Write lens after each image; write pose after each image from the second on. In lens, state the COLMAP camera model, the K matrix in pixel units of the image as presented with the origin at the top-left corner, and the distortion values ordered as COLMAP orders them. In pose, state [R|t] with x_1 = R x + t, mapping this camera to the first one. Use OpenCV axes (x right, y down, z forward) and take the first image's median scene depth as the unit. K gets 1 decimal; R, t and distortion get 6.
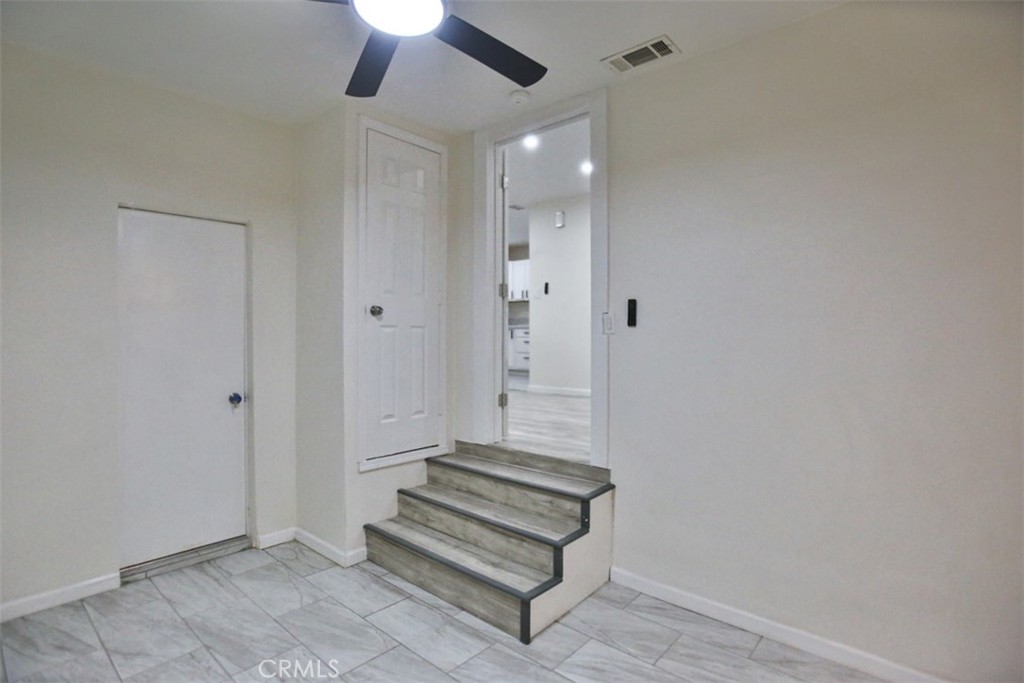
lens RADIAL K [[525.4, 0, 518.7], [0, 525.4, 335.3], [0, 0, 1]] dist [-0.066903, 0.026005]
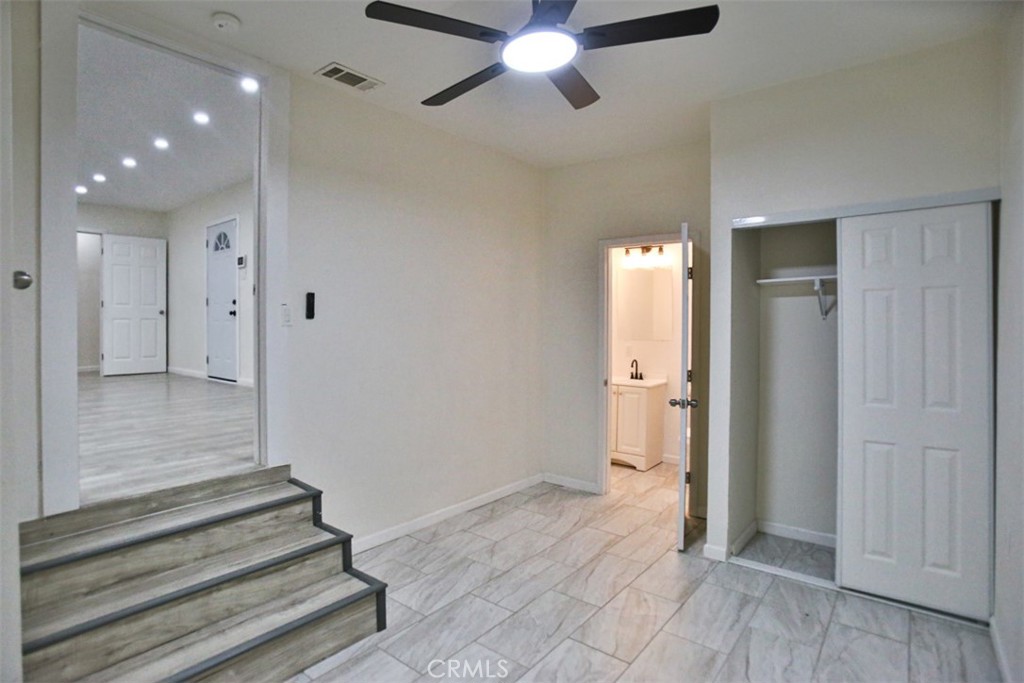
lens RADIAL K [[525.4, 0, 493.5], [0, 525.4, 321.1], [0, 0, 1]] dist [-0.066903, 0.026005]
pose [[-0.031813, -0.000127, 0.999494, -0.825668], [-0.001376, 0.999999, 0.000084, -0.013618], [-0.999493, -0.001373, -0.031813, 0.659934]]
